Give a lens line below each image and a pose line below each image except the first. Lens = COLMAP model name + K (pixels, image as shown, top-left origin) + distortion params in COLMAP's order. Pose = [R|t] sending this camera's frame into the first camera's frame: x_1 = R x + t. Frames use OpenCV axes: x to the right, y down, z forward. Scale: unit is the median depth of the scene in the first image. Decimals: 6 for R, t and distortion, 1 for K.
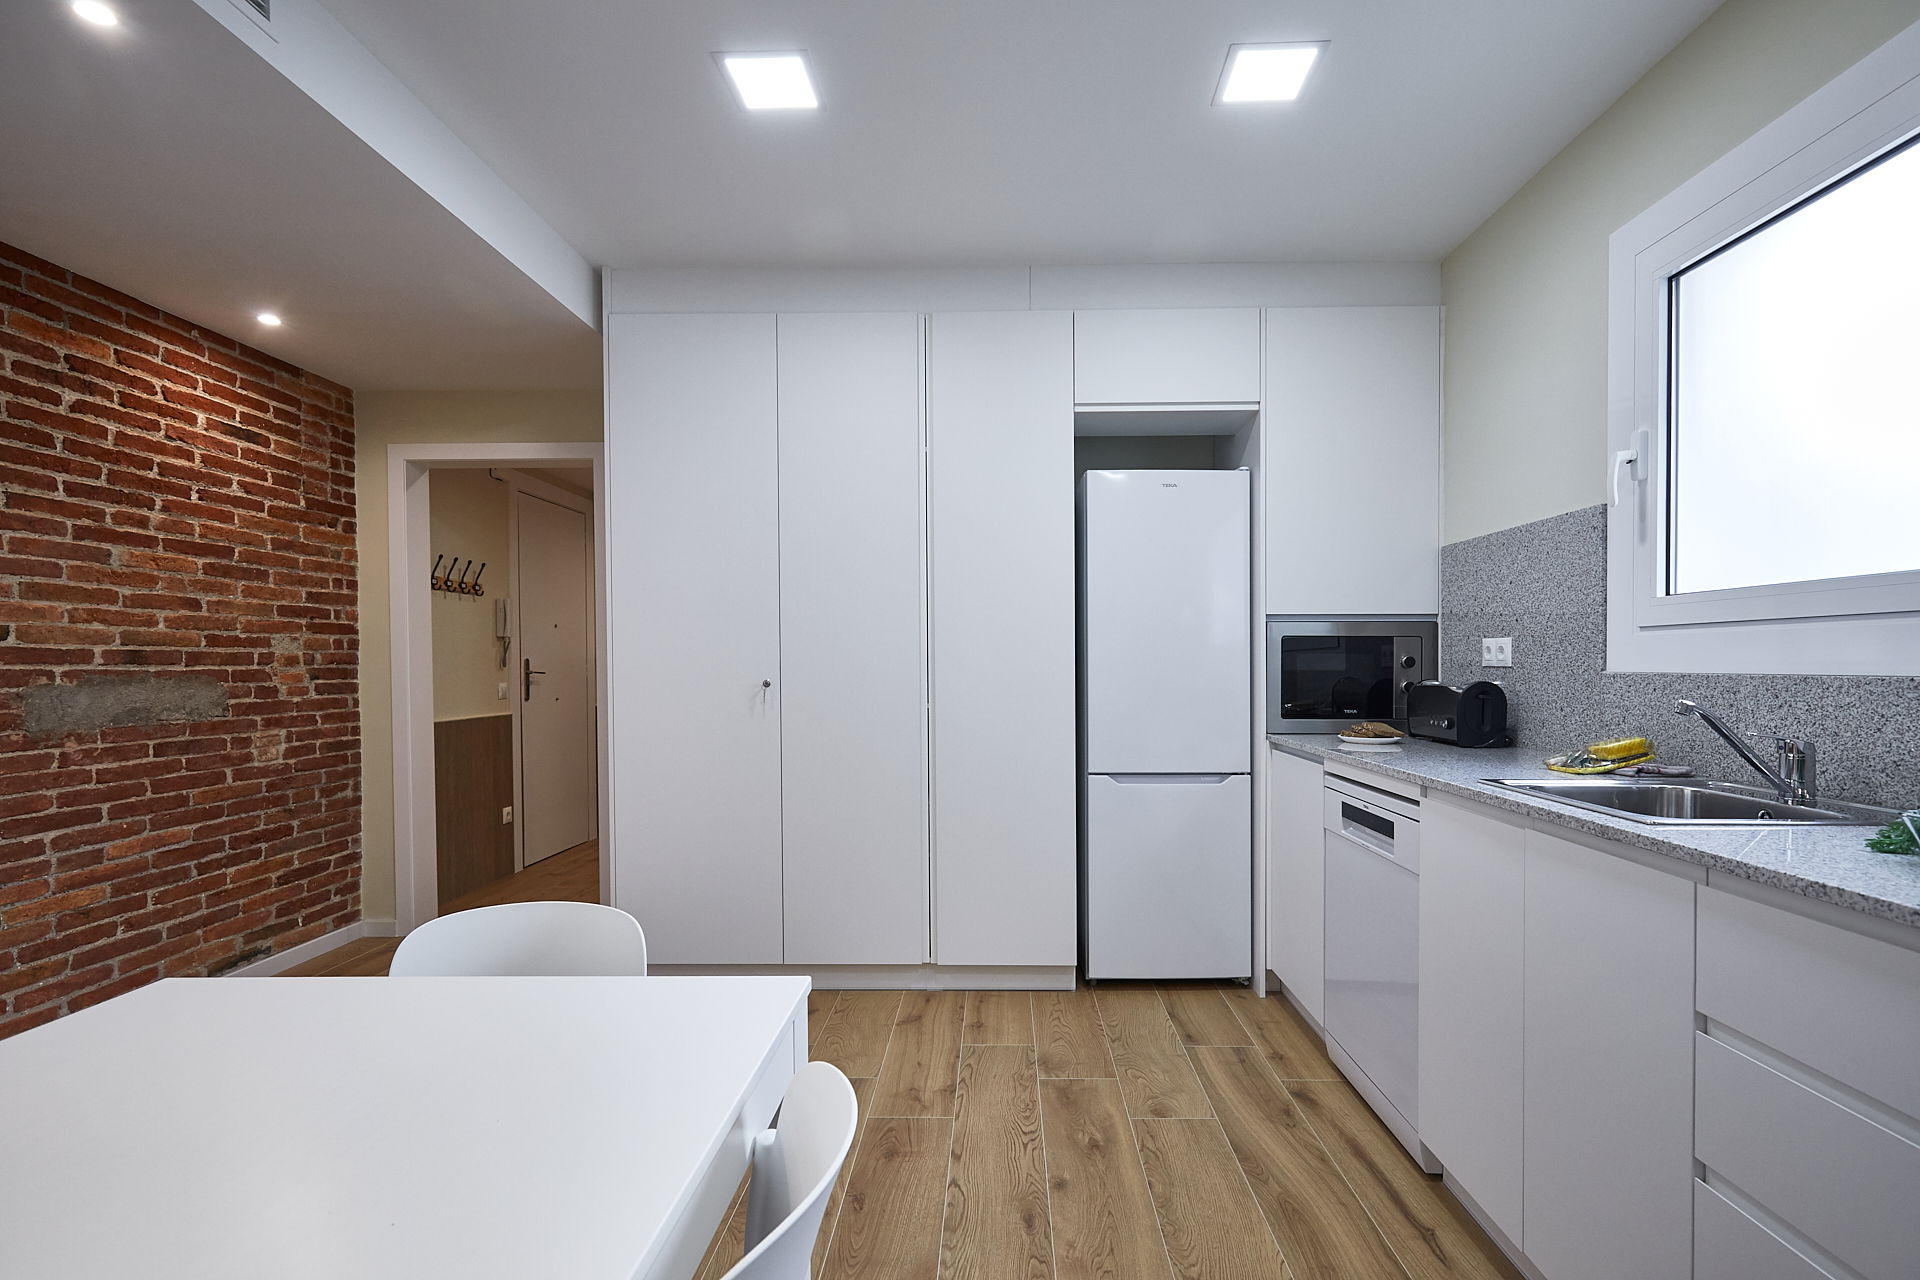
lens RADIAL K [[883.8, 0, 982.7], [0, 883.8, 680.2], [0, 0, 1]] dist [0.000272, -0.000328]
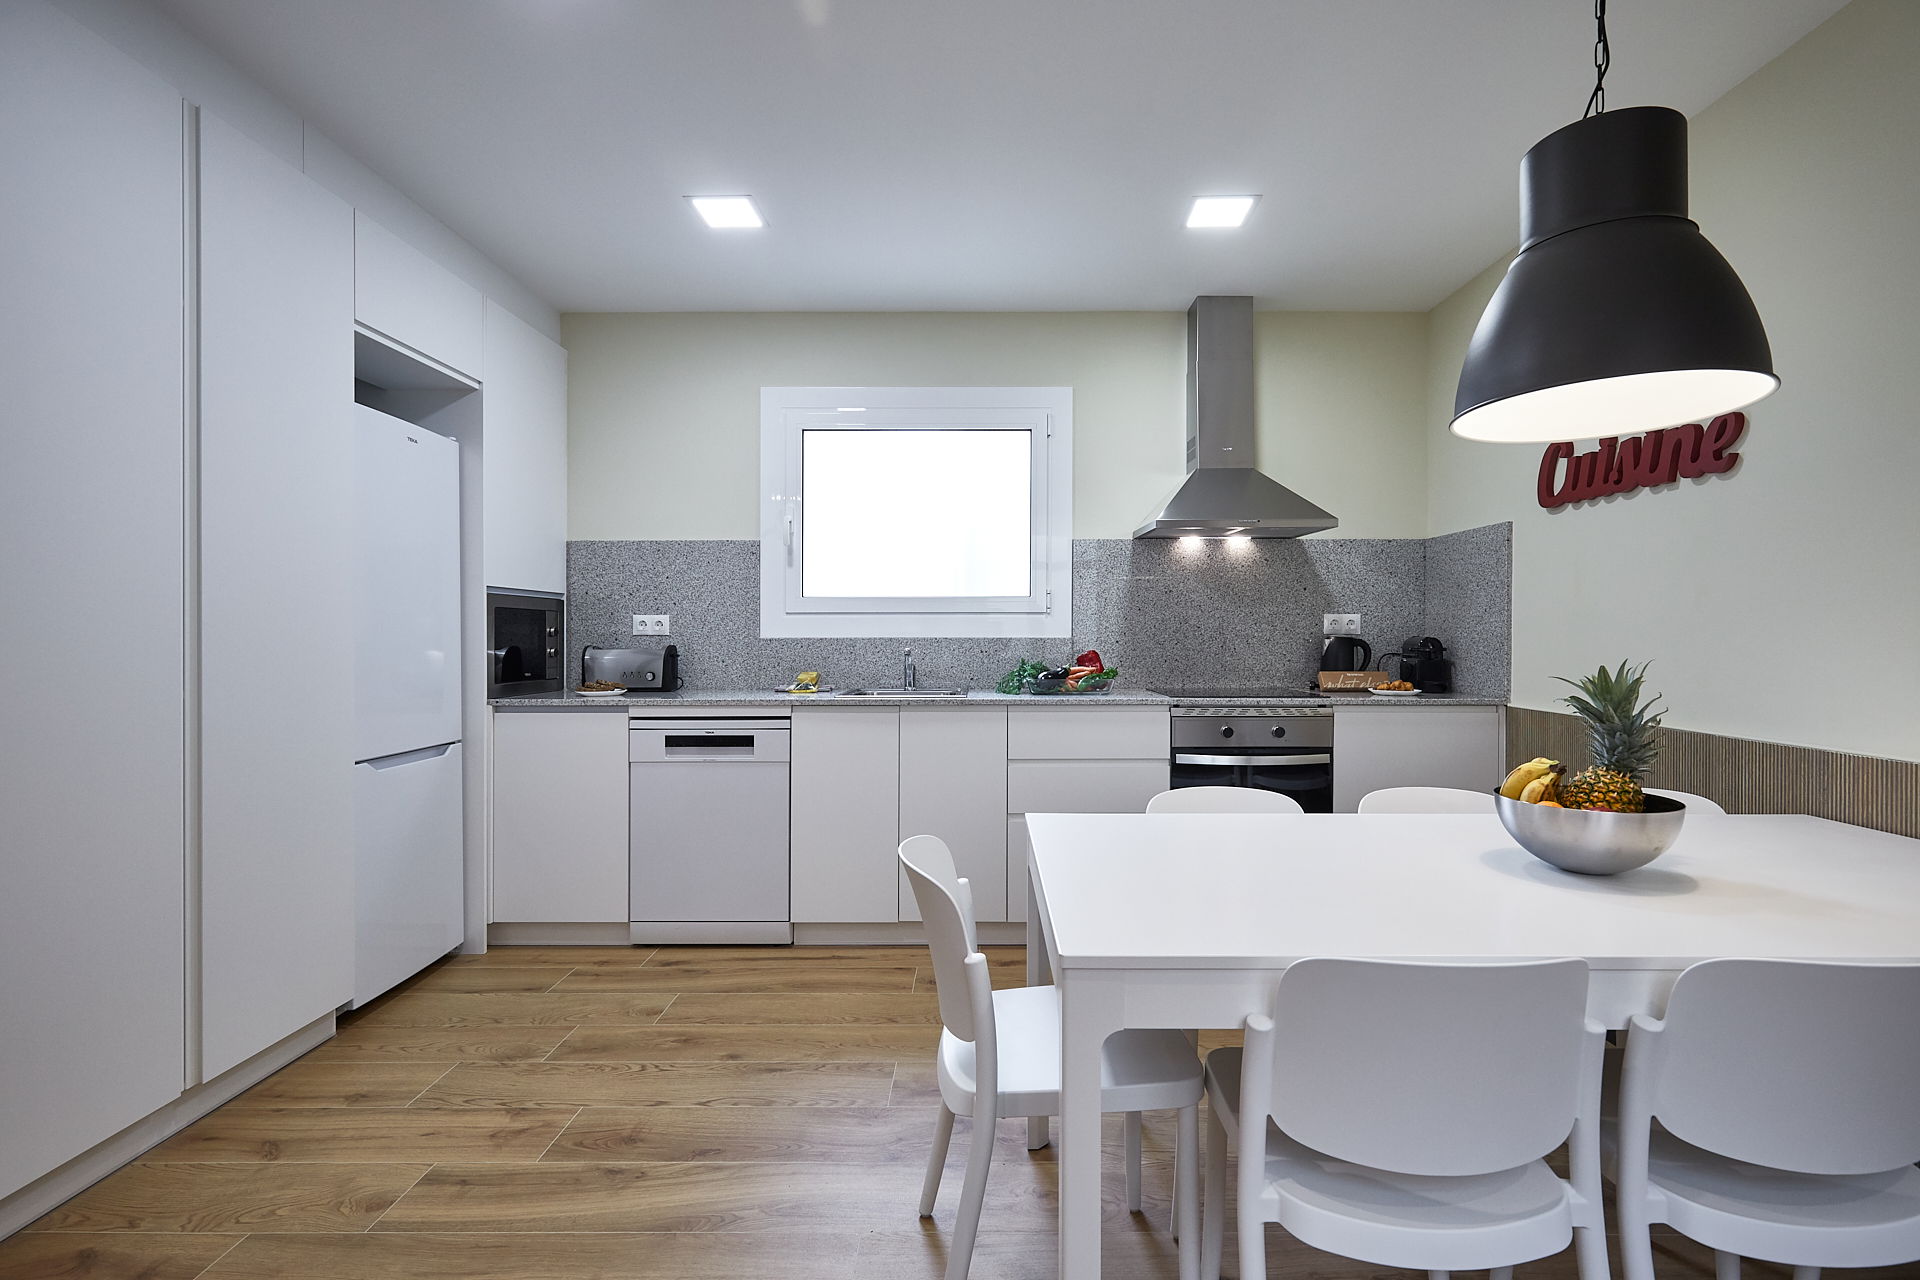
lens RADIAL K [[883.8, 0, 970.4], [0, 883.8, 639.3], [0, 0, 1]] dist [0.000272, -0.000328]
pose [[-0.003704, -0.005210, 0.999980, -0.887773], [0.019790, 0.999790, 0.005283, -0.006343], [-0.999797, 0.019809, -0.003601, 0.517794]]
